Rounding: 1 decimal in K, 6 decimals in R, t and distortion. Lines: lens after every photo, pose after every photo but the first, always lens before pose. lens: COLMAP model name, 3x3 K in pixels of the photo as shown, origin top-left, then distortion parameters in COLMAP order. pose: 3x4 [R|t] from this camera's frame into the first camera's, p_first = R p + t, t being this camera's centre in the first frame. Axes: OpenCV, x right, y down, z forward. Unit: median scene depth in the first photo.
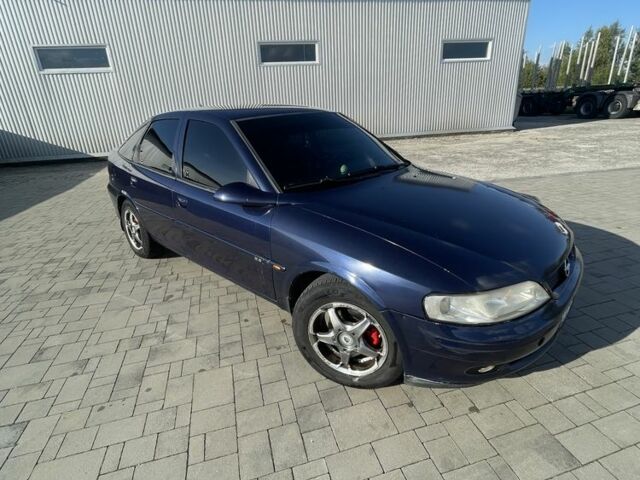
lens RADIAL K [[343.1, 0, 320.0], [0, 343.1, 240.0], [0, 0, 1]] dist [-0.003054, -0.000754]
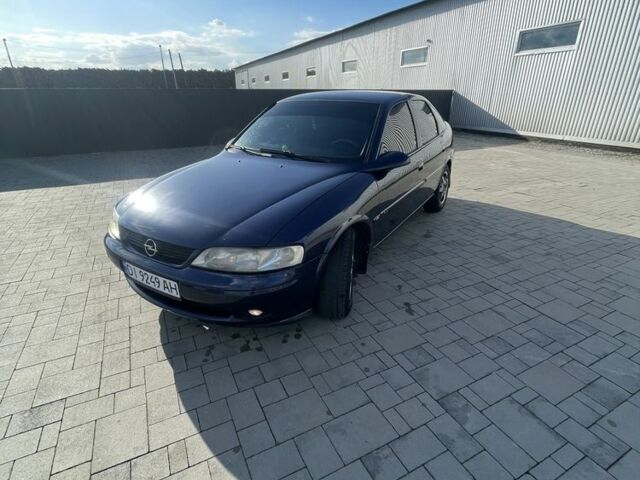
lens RADIAL K [[343.1, 0, 320.0], [0, 343.1, 240.0], [0, 0, 1]] dist [-0.003054, -0.000754]
pose [[0.193914, 0.422682, -0.885289, 1.348030], [-0.370746, 0.867069, 0.332774, -0.389218], [0.908265, 0.263688, 0.324844, 0.839018]]
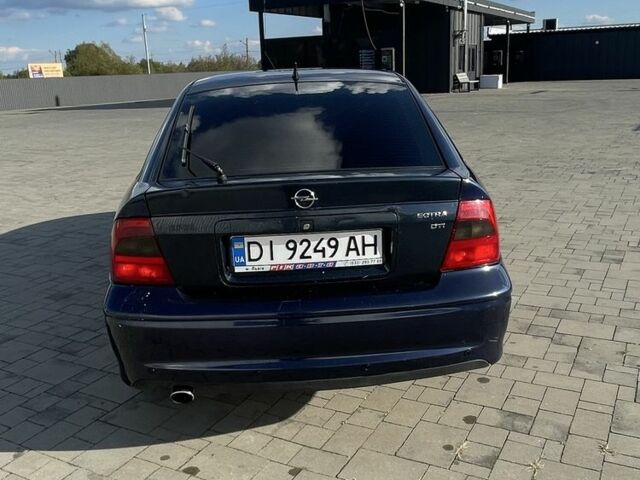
lens RADIAL K [[652.3, 0, 322.0], [0, 652.3, 233.9], [0, 0, 1]] dist [-0.002497, -0.008653]
pose [[-0.711934, -0.104974, 0.694356, -1.573030], [0.322780, 0.829212, 0.456313, -0.914862], [-0.623669, 0.548989, -0.556460, 2.452167]]
